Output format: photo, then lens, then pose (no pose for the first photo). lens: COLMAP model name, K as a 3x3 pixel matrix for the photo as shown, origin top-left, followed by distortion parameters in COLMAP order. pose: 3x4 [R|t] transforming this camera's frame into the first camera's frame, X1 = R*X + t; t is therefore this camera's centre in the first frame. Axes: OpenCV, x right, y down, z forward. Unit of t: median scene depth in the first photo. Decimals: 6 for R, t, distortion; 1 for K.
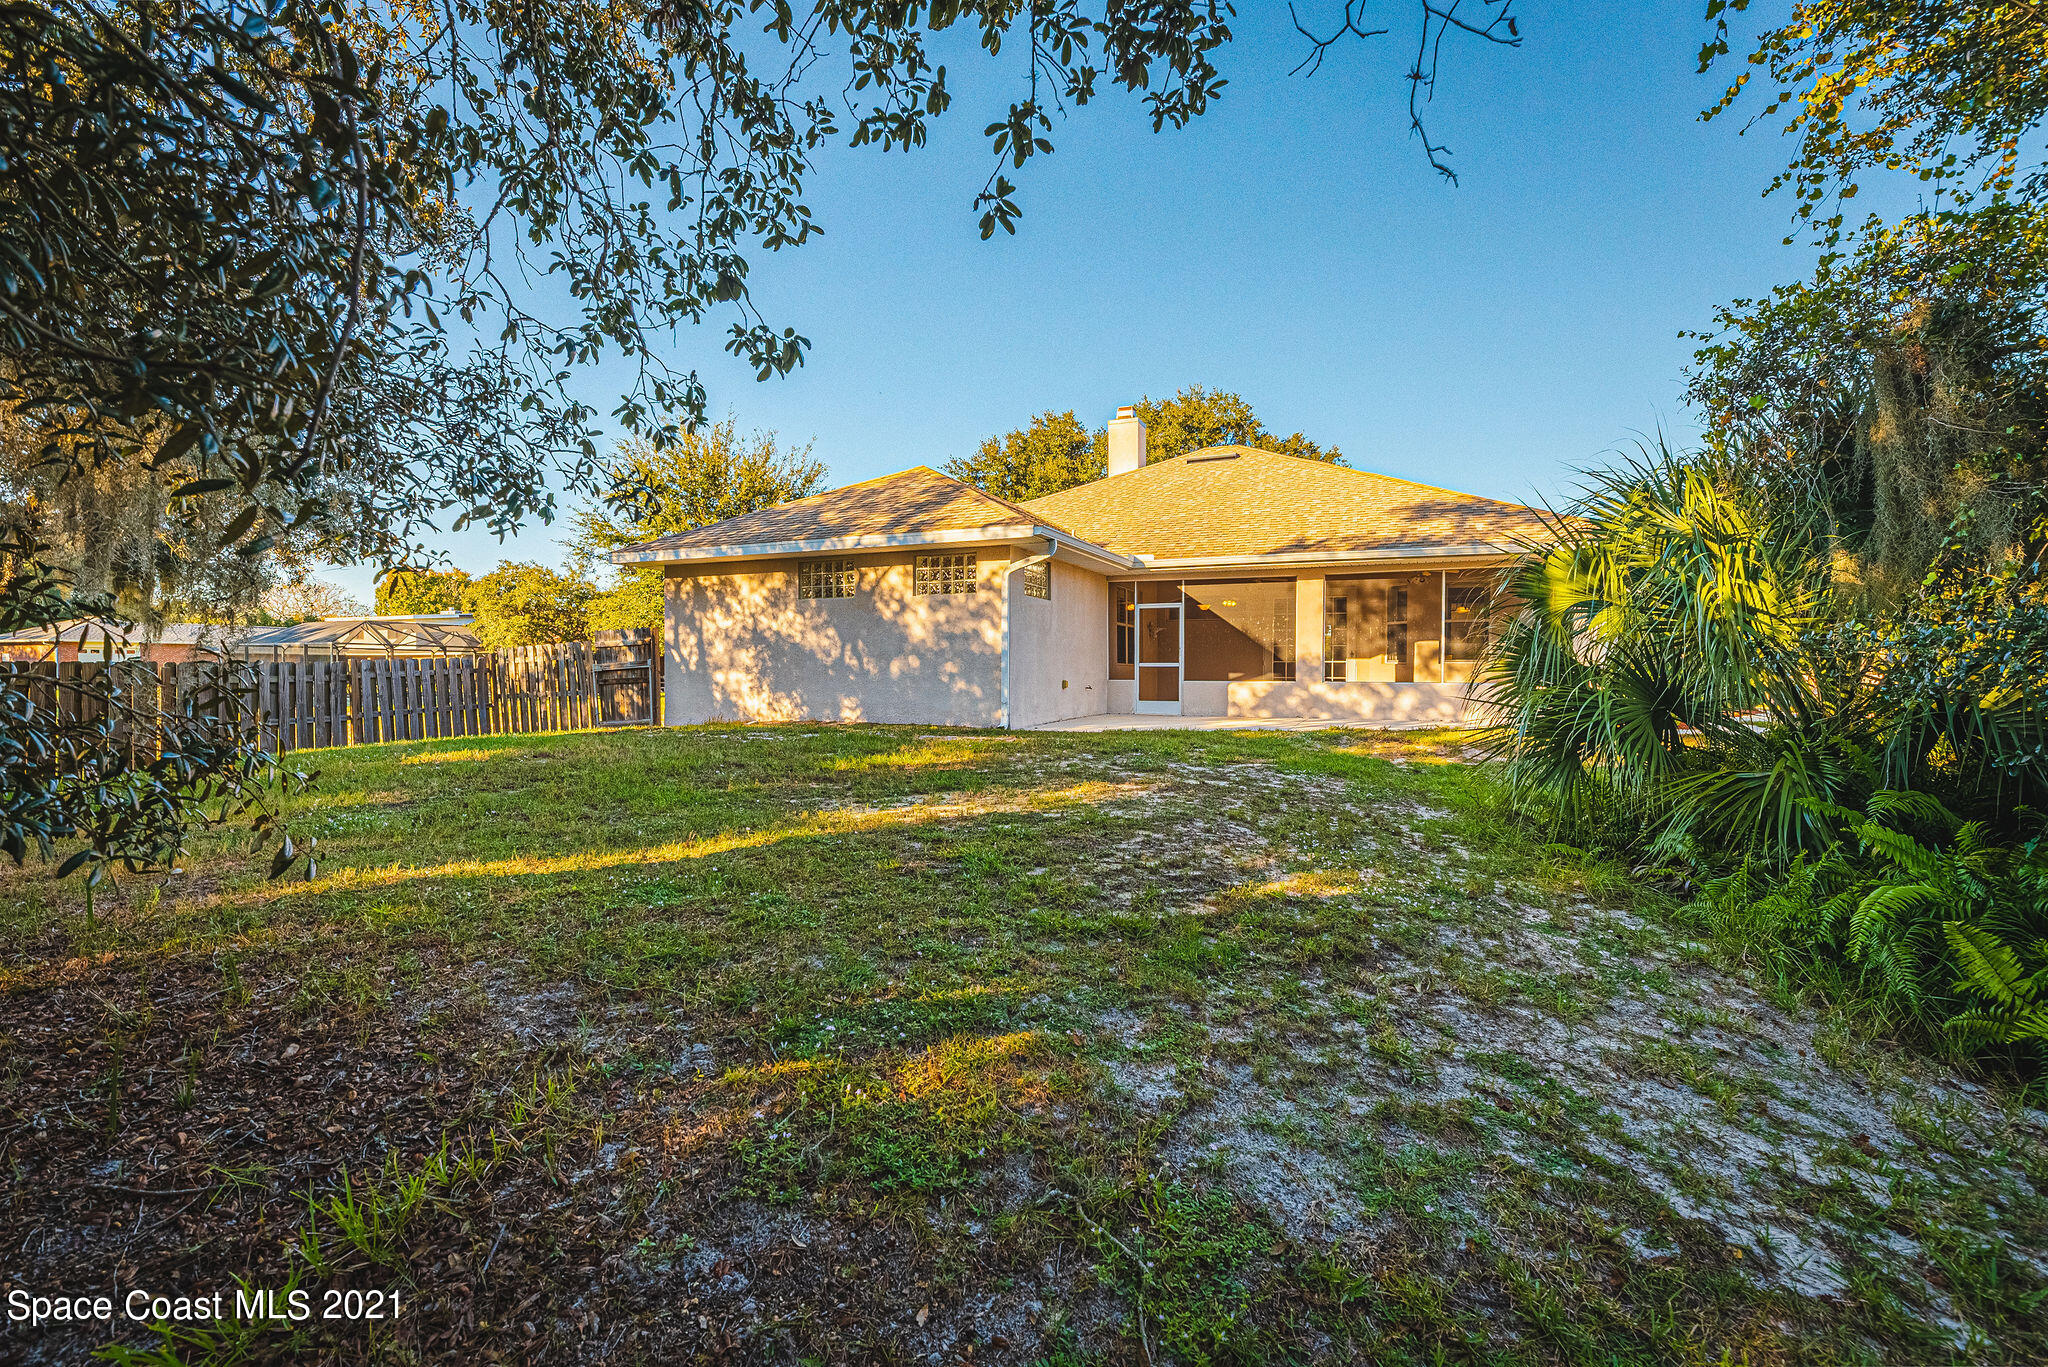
lens RADIAL K [[969.8, 0, 1002.2], [0, 969.8, 687.0], [0, 0, 1]] dist [0.000449, 0.000331]
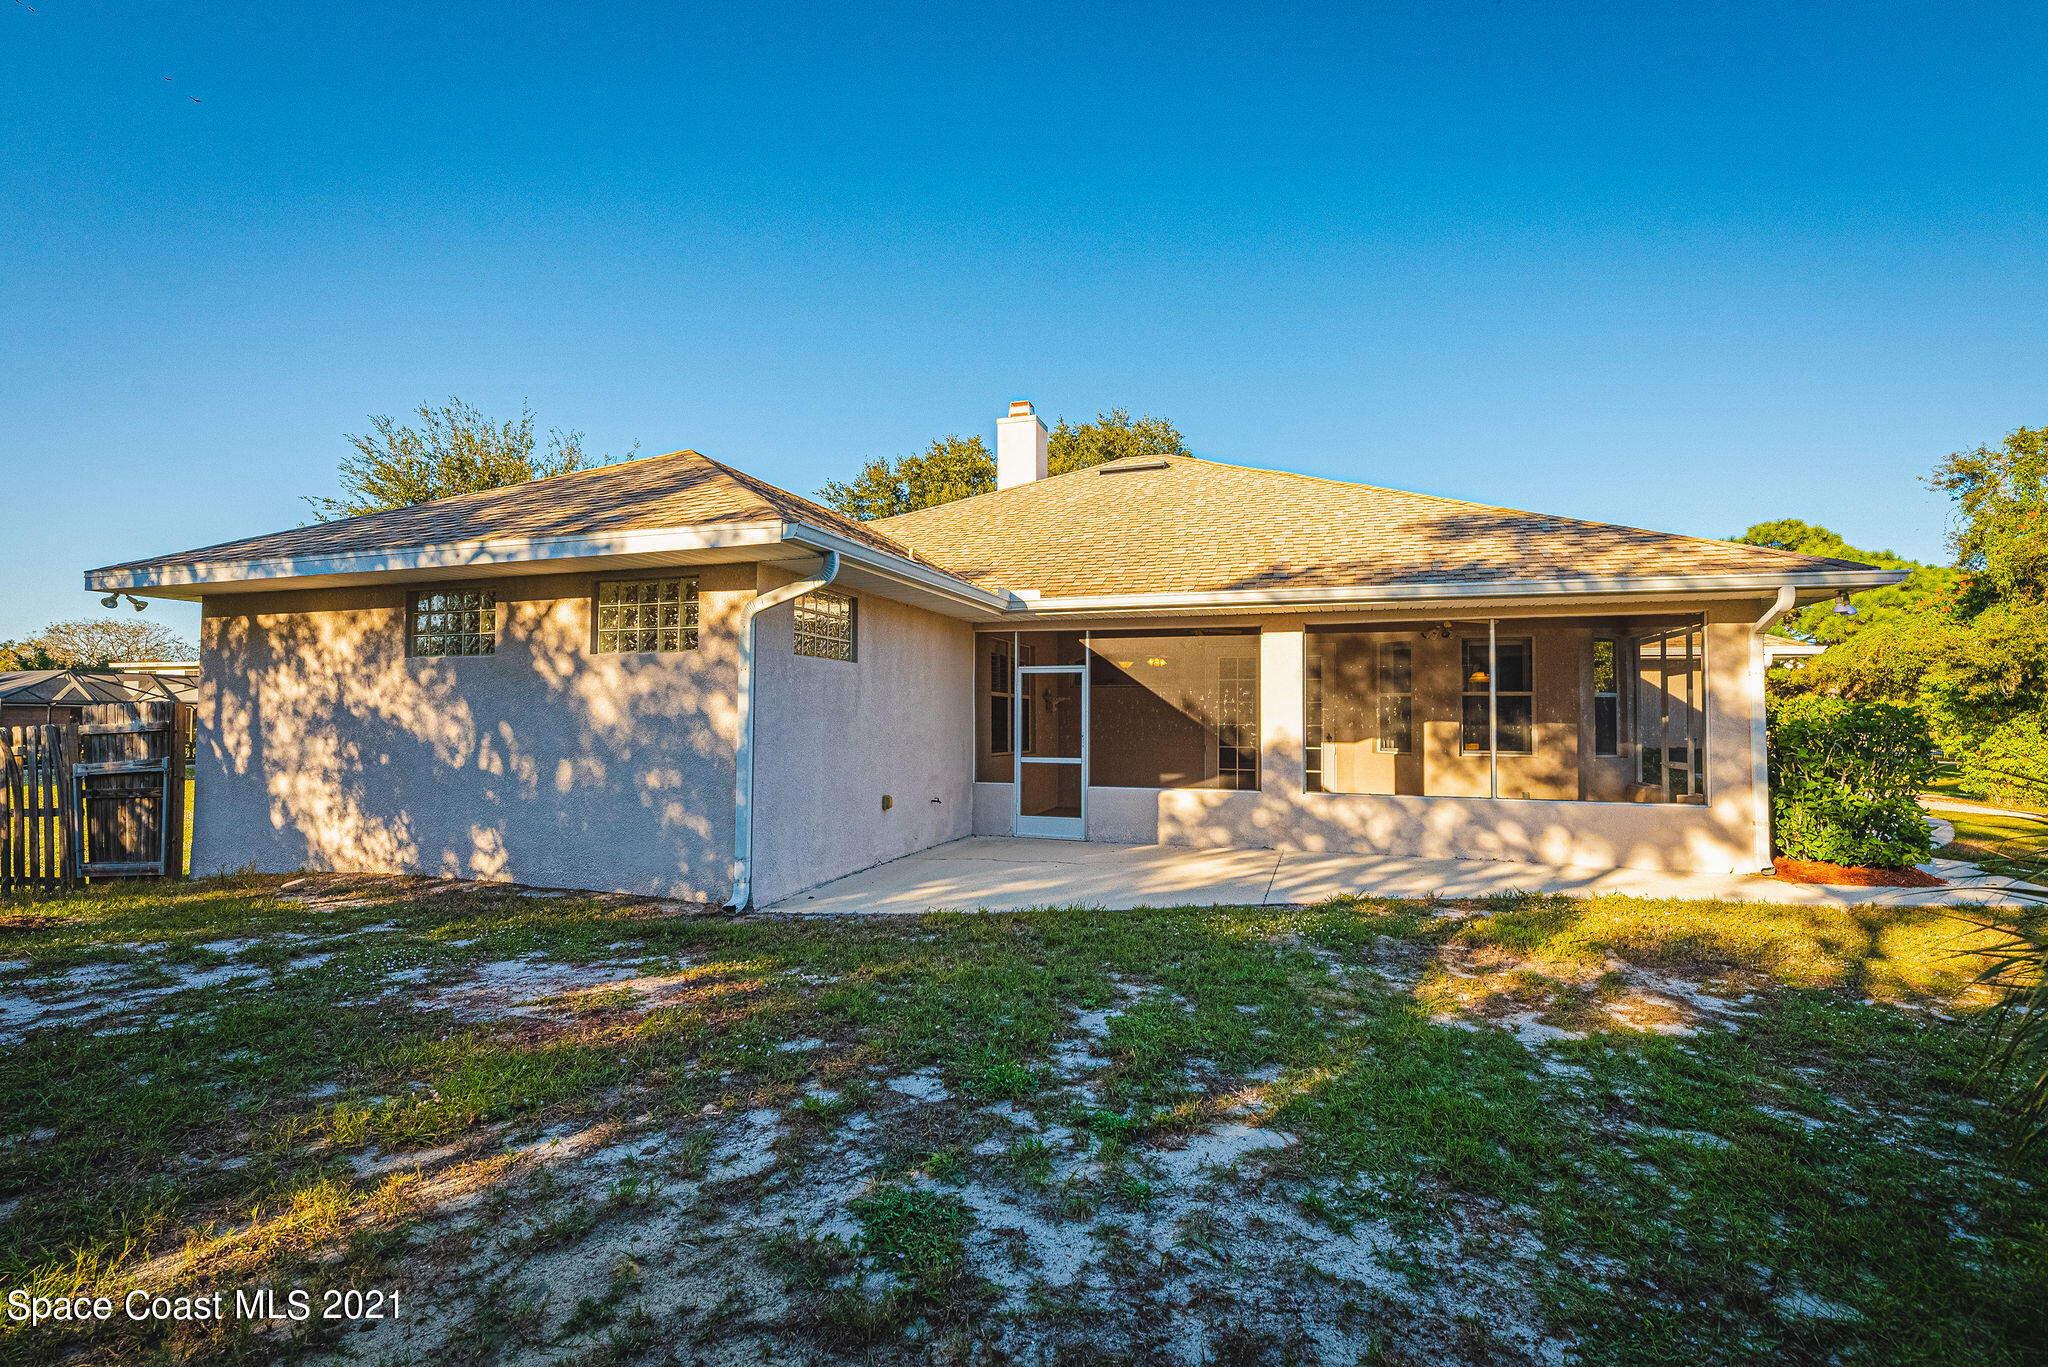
lens RADIAL K [[961.2, 0, 1030.1], [0, 961.2, 678.1], [0, 0, 1]] dist [-0.001003, 0.000096]
pose [[0.995501, 0.009253, 0.094293, 0.092906], [-0.002974, 0.997781, -0.066518, -0.038175], [-0.094699, 0.065938, 0.993320, 0.402465]]
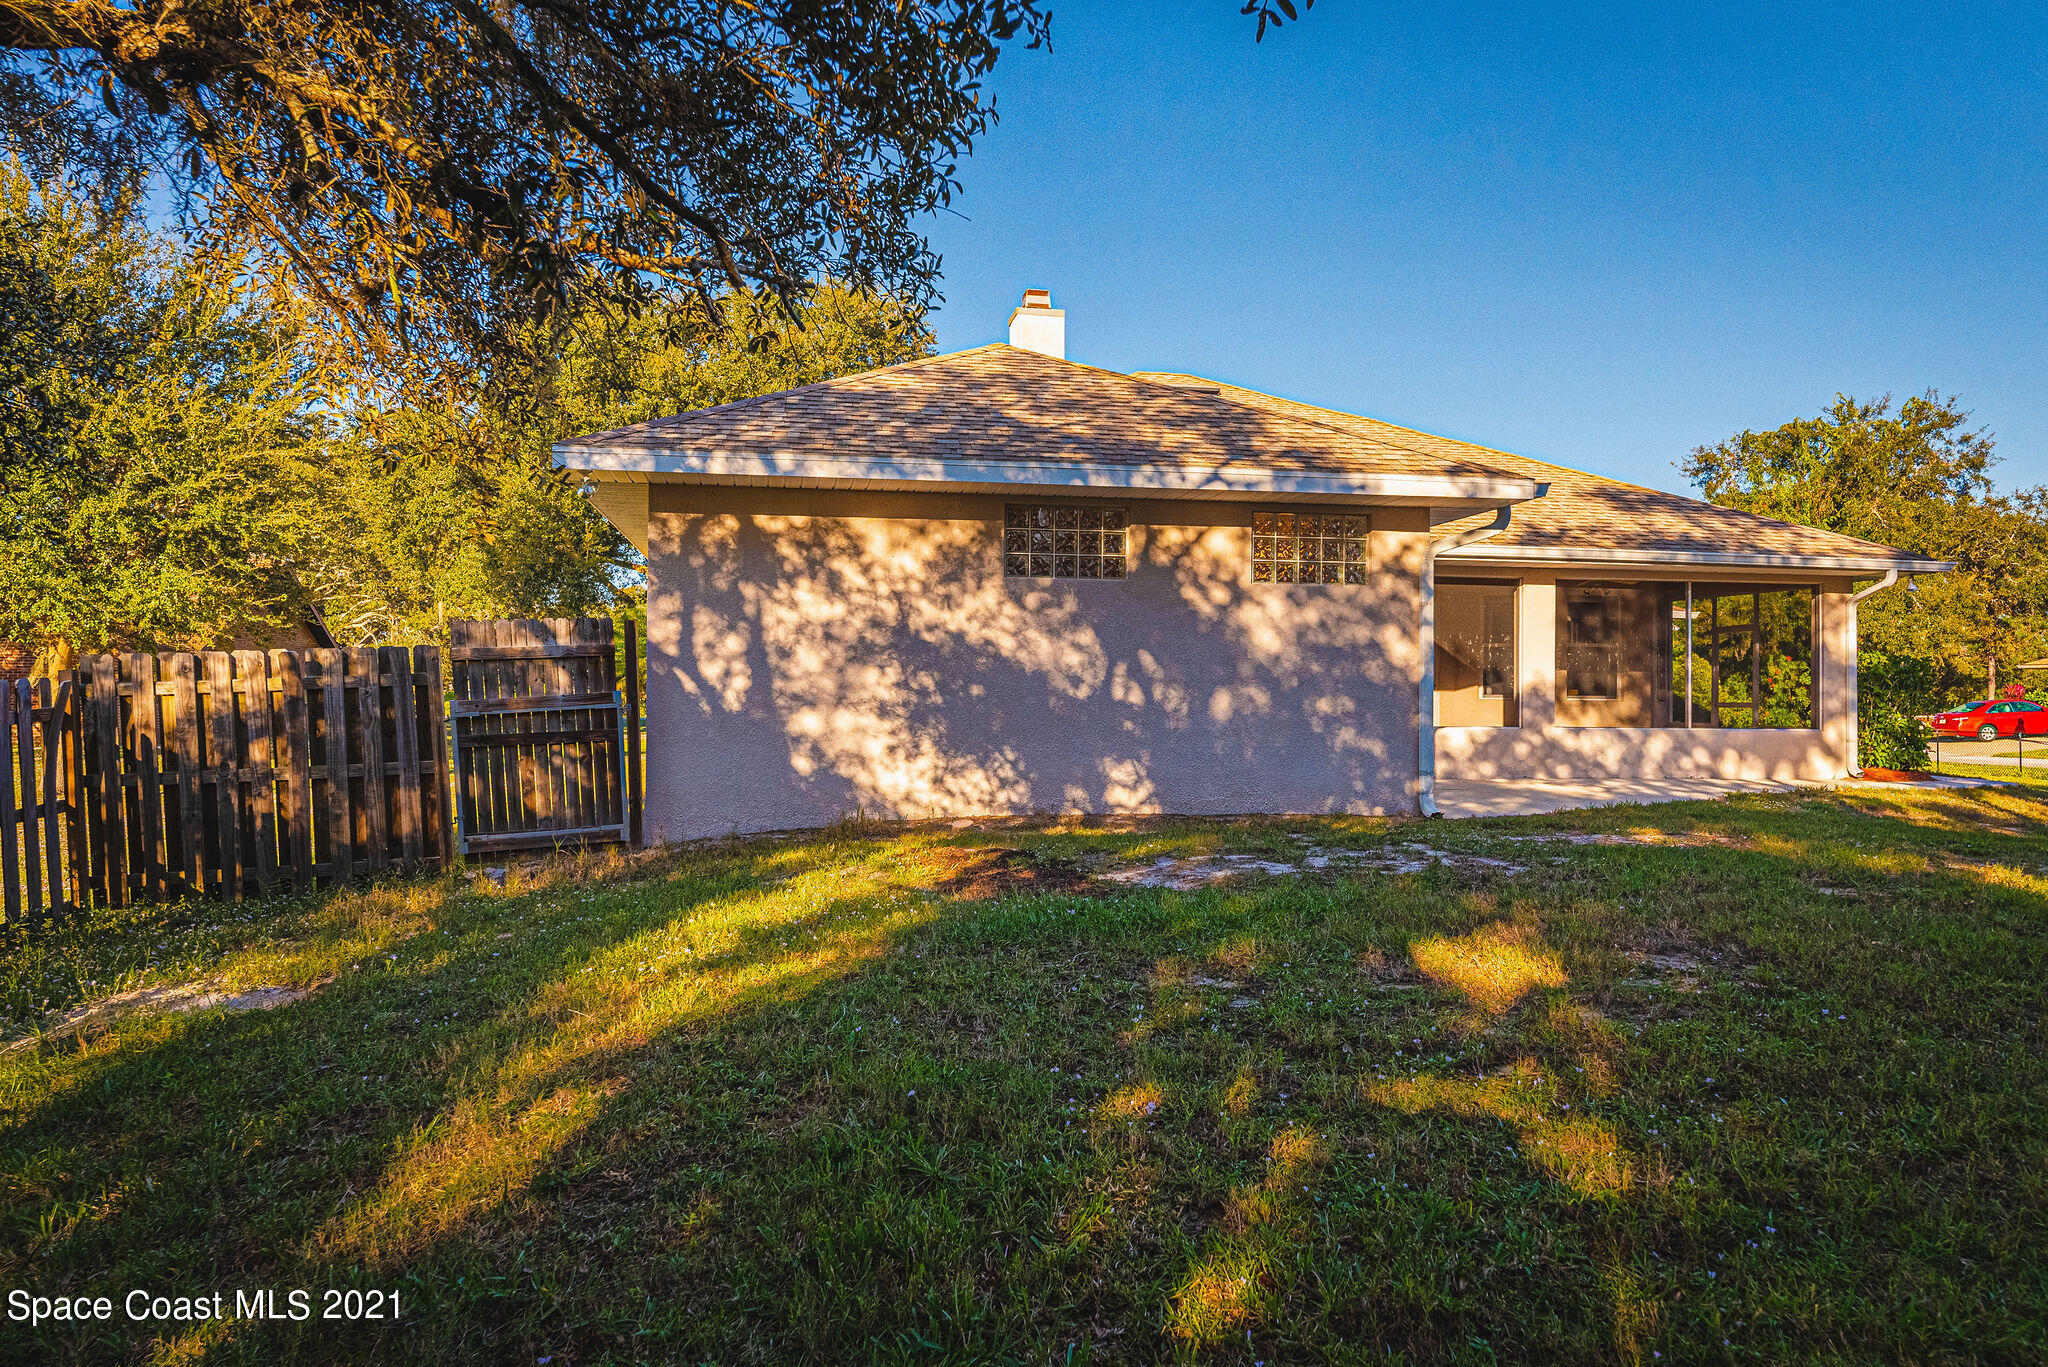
lens RADIAL K [[1428.6, 0, 1024.0], [0, 1428.6, 683.5], [0, 0, 1]] dist [0.002567, 0.001359]
pose [[0.815976, 0.011831, 0.577965, -0.618524], [0.007075, 0.999511, -0.030449, -0.008667], [-0.578043, 0.028935, 0.815493, 0.375996]]
